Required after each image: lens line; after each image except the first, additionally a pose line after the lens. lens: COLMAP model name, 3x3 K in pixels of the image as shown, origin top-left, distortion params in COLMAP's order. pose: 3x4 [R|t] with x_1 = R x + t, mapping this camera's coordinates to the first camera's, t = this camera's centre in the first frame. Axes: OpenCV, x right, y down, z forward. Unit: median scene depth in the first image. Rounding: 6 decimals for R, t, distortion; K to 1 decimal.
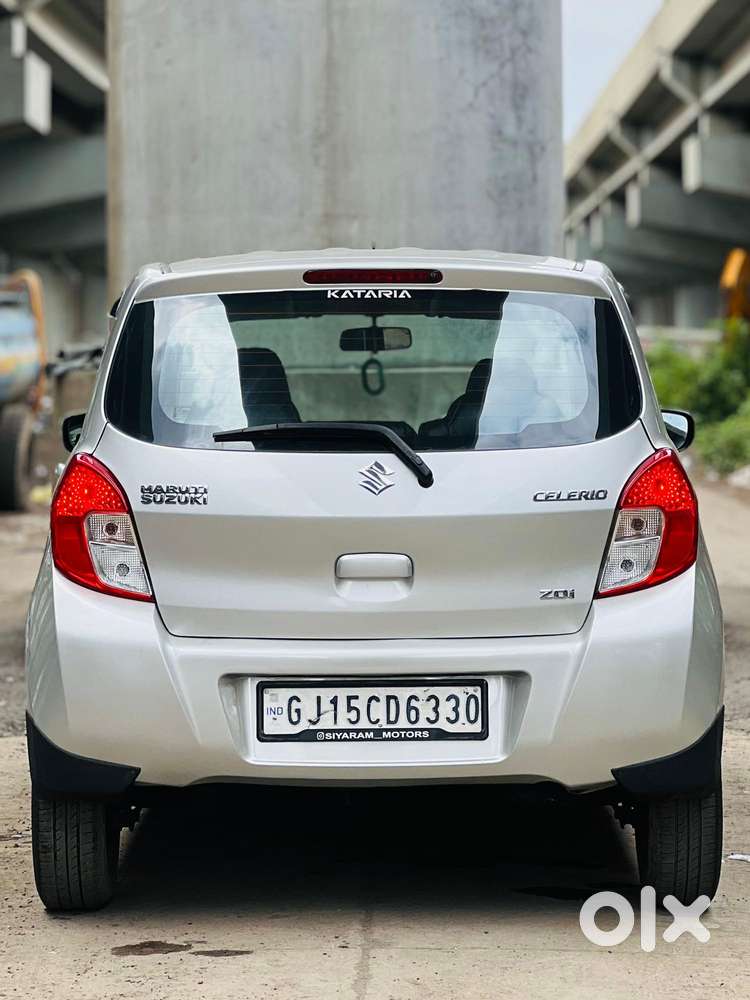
lens RADIAL K [[3977.7, 0, 375.0], [0, 3977.7, 500.0], [0, 0, 1]] dist [-0.218791, -2.449911]
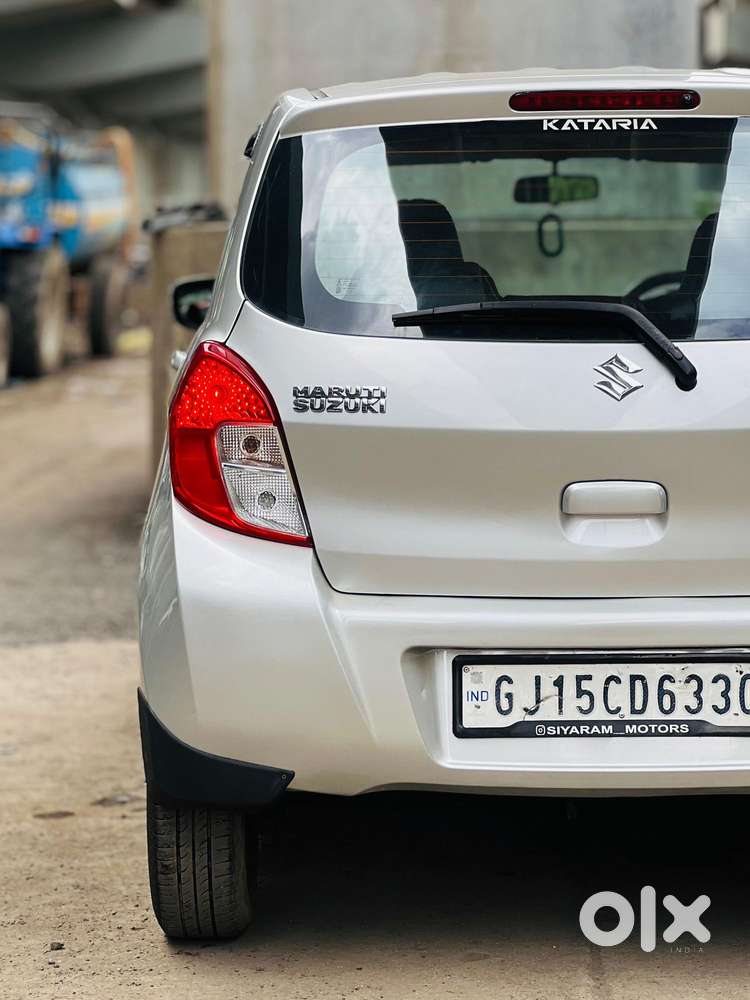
lens RADIAL K [[3313.3, 0, 374.7], [0, 3313.3, 607.4], [0, 0, 1]] dist [0.058104, 3.951336]
pose [[0.999982, 0.001810, -0.005693, -0.040076], [-0.001395, 0.997405, 0.071981, -0.007024], [0.005809, -0.071972, 0.997390, 0.385055]]
